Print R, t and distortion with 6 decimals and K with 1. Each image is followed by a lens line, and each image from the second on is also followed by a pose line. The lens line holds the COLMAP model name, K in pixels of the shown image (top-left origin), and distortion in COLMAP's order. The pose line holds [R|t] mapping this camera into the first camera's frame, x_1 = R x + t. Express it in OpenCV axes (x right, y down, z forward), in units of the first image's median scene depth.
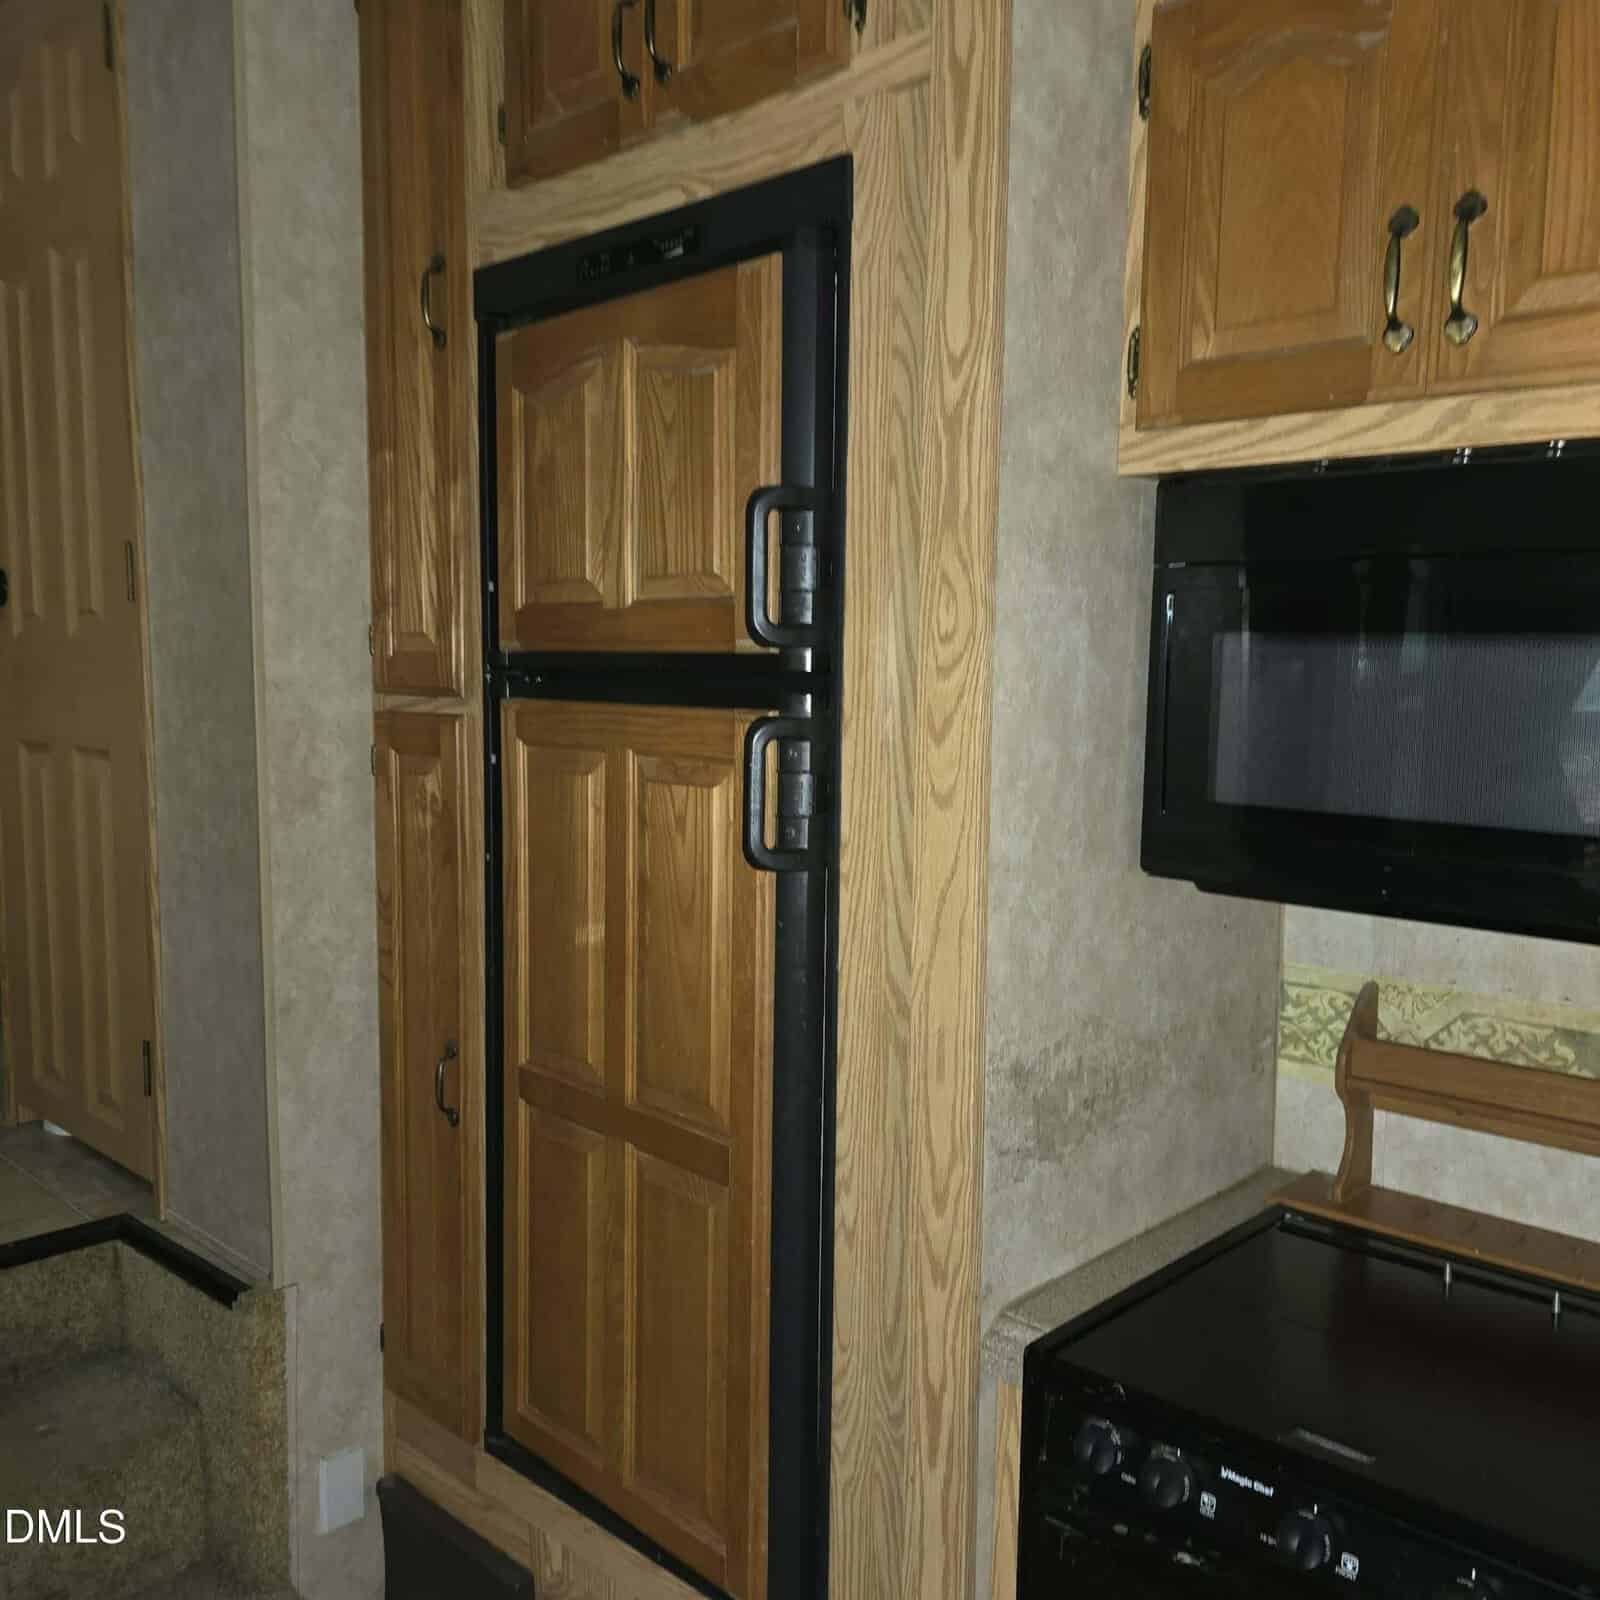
lens RADIAL K [[1439.9, 0, 795.6], [0, 1439.9, 820.8], [0, 0, 1]] dist [0.127839, -0.219603]
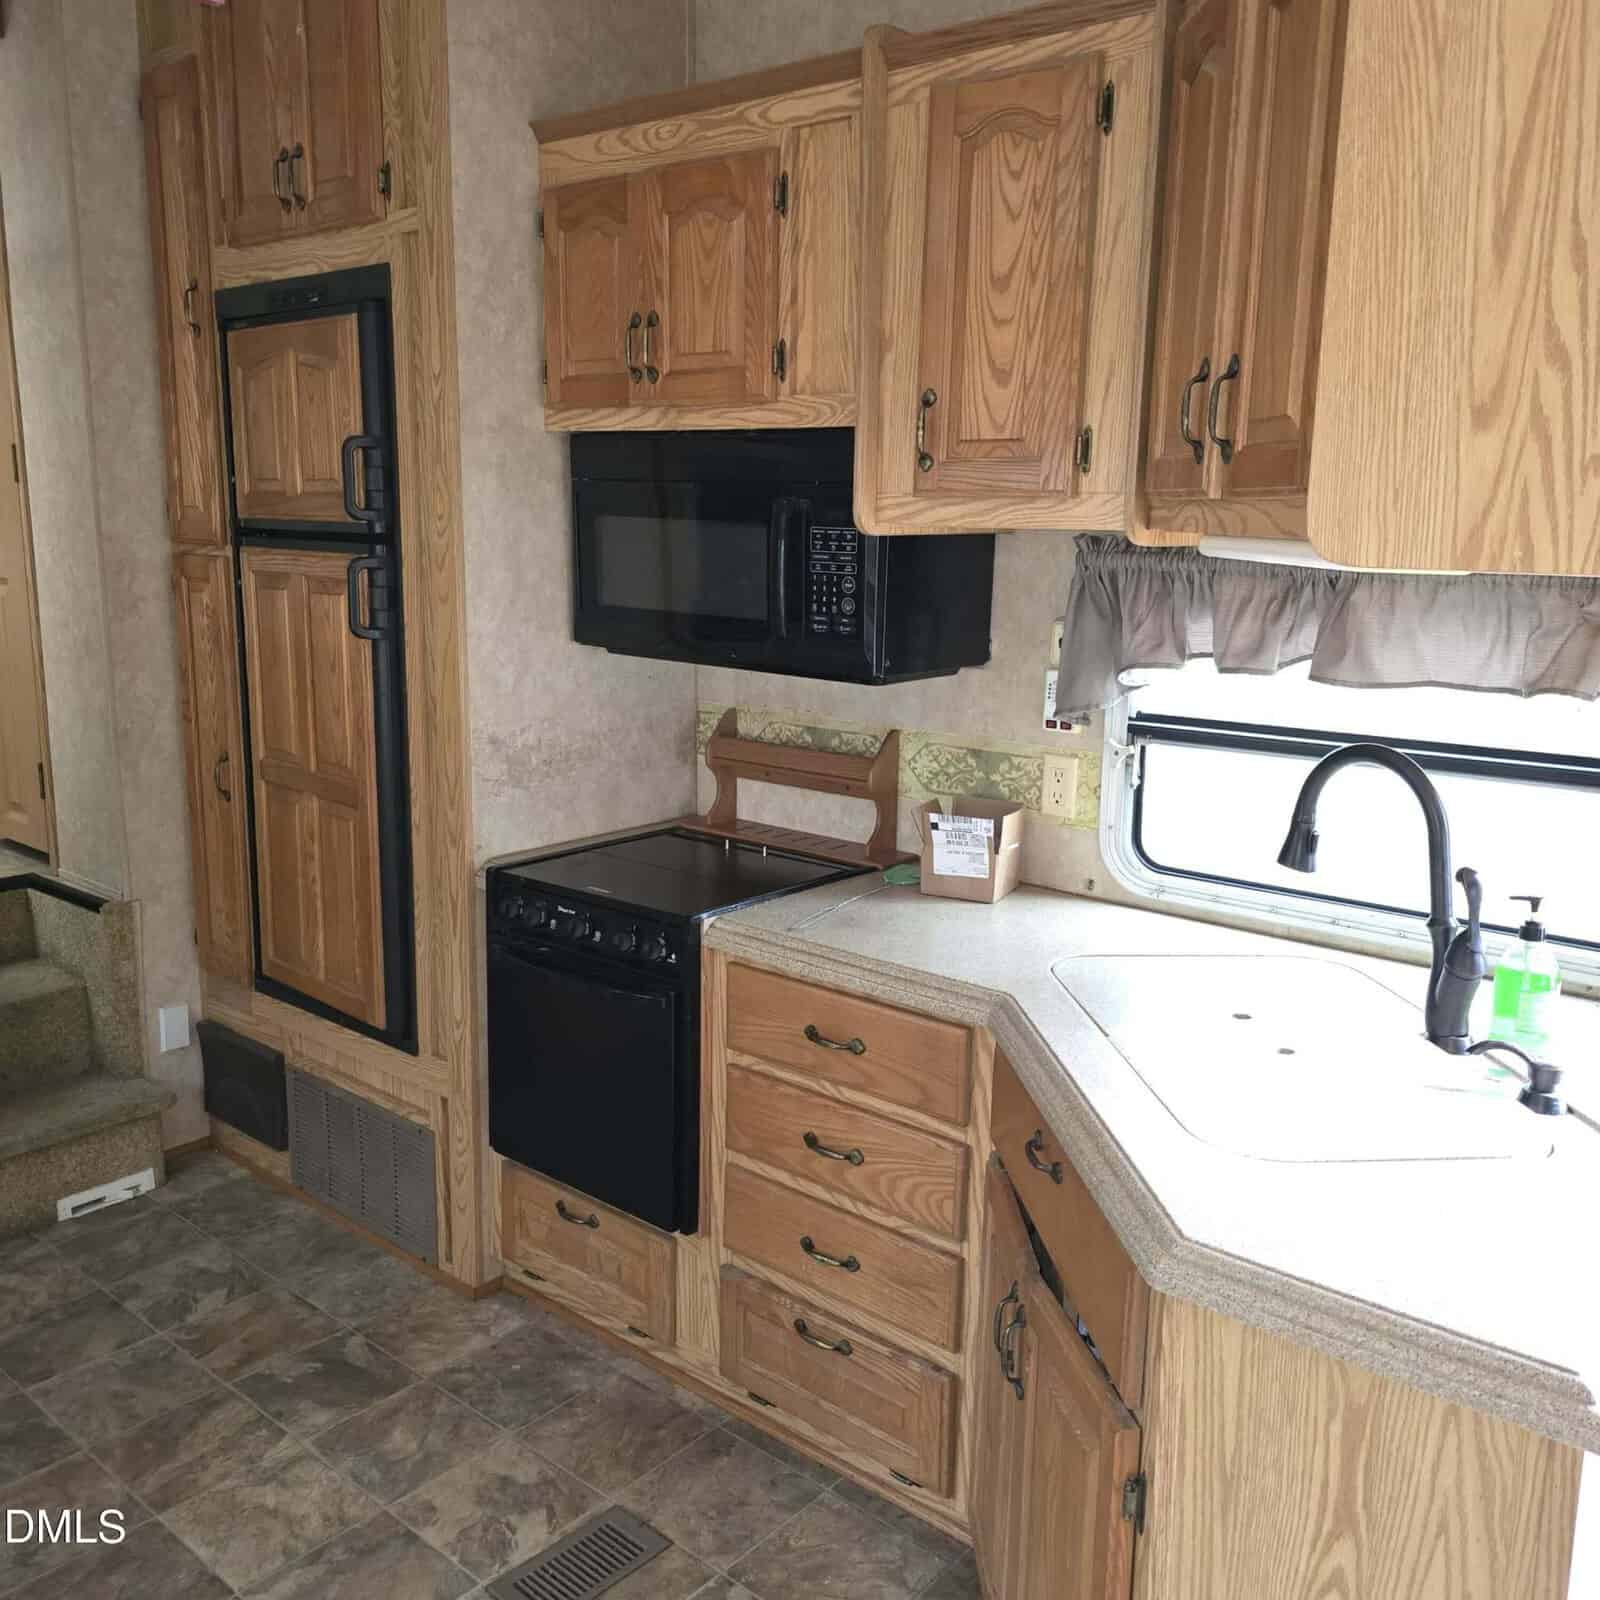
lens RADIAL K [[1444.7, 0, 800.0], [0, 1444.7, 800.0], [0, 0, 1]] dist [0.094542, -0.135395]
pose [[0.998406, -0.005432, 0.056175, 0.389133], [0.000511, 0.996187, 0.087244, 0.069323], [-0.056434, -0.087076, 0.994602, -0.848492]]
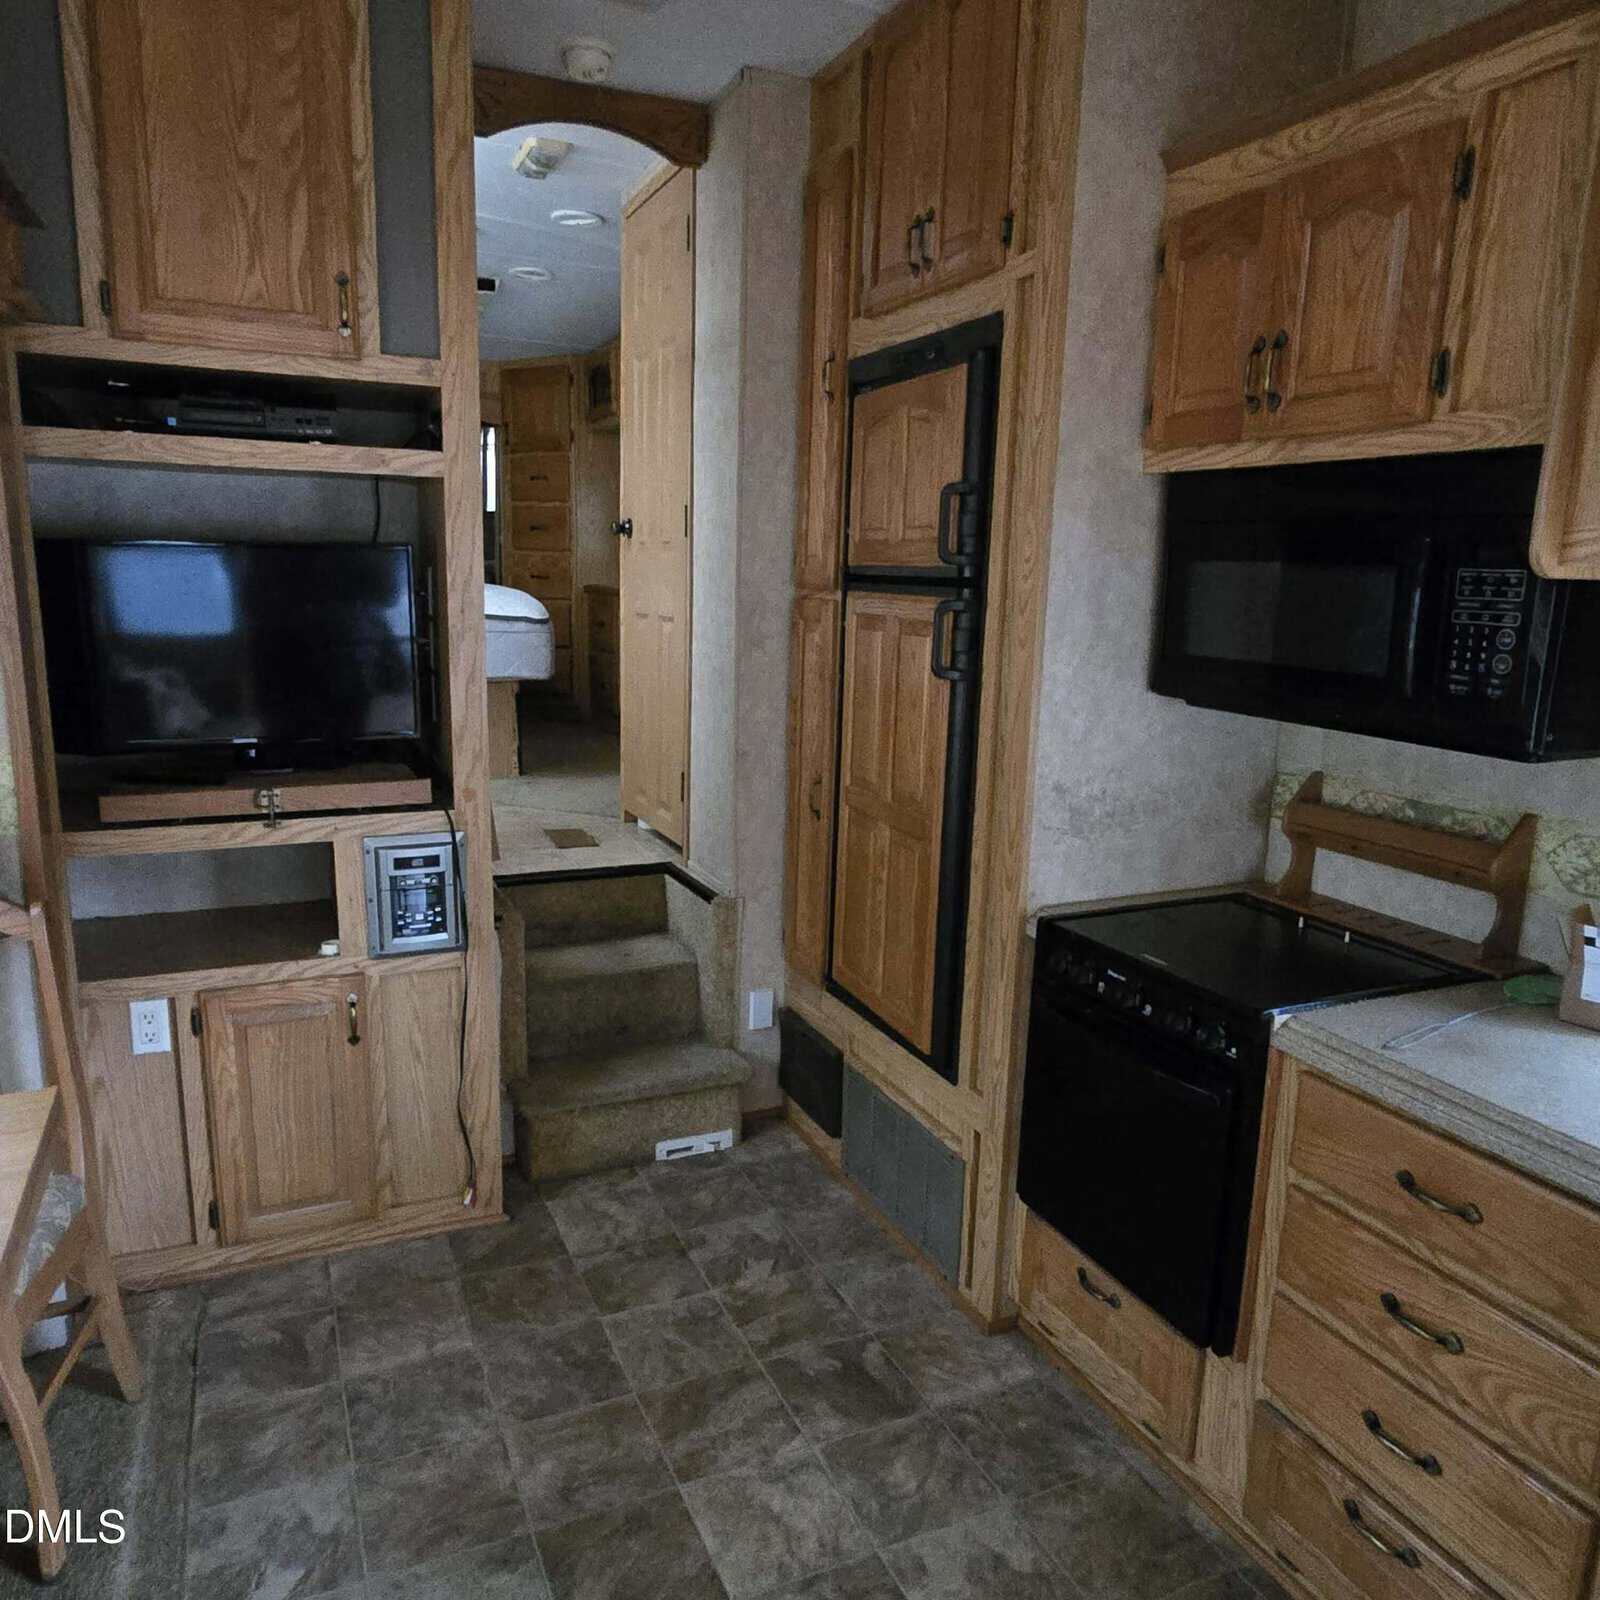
lens RADIAL K [[1192.7, 0, 799.1], [0, 1192.7, 814.6], [0, 0, 1]] dist [-0.002179, 0.000207]
pose [[0.930187, 0.087394, -0.356531, 0.342085], [-0.056293, 0.993719, 0.096715, 0.062334], [0.362744, -0.069893, 0.929264, -0.521790]]
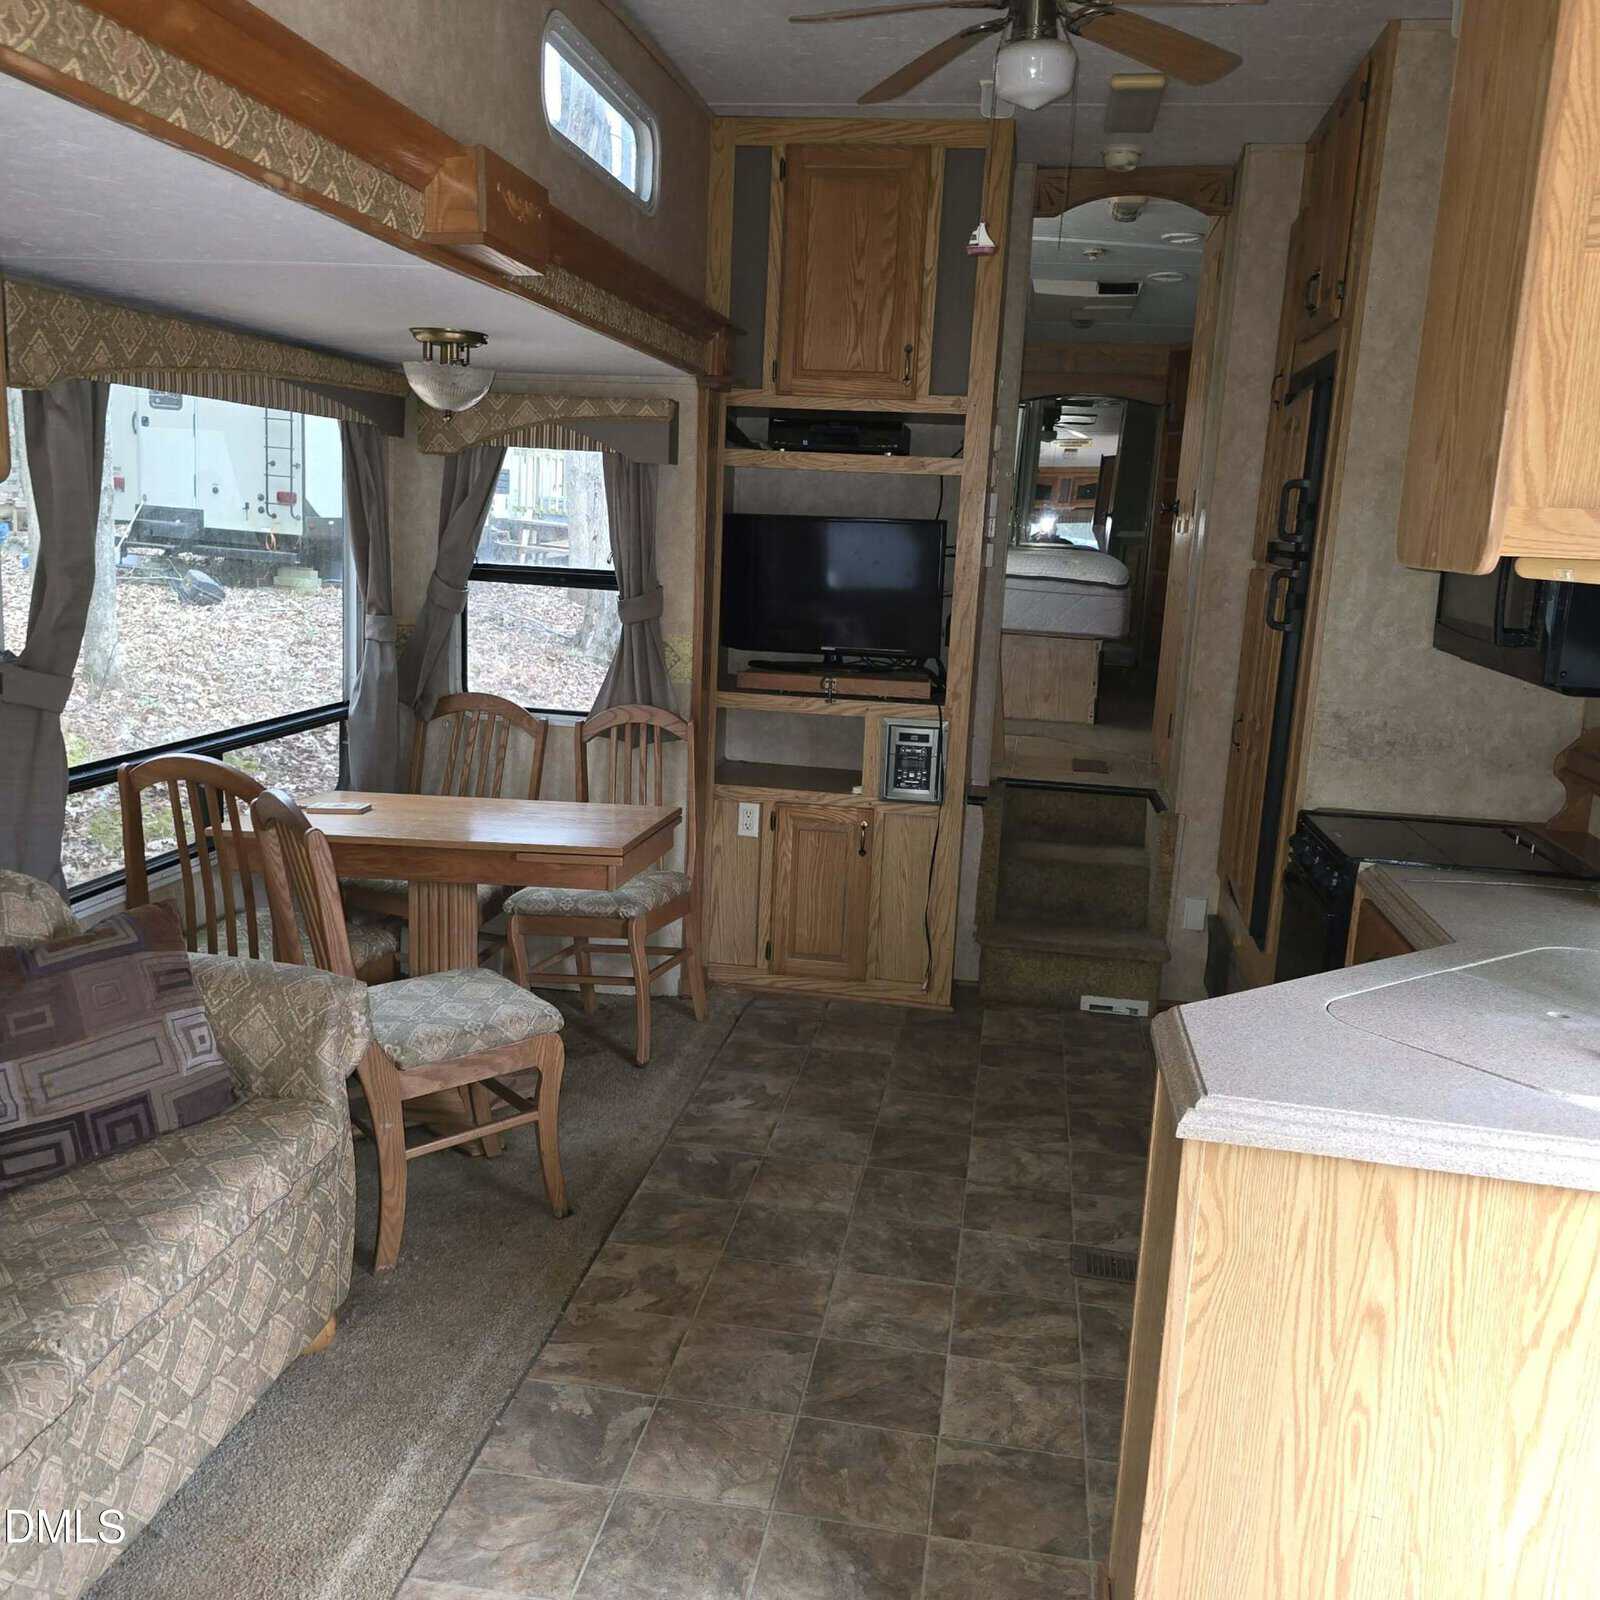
lens RADIAL K [[1439.9, 0, 795.6], [0, 1439.9, 820.8], [0, 0, 1]] dist [0.127839, -0.219603]
pose [[0.567529, 0.187713, -0.801670, 1.425300], [-0.130309, 0.981871, 0.137658, 0.106867], [0.812976, 0.026340, 0.581701, -1.041234]]
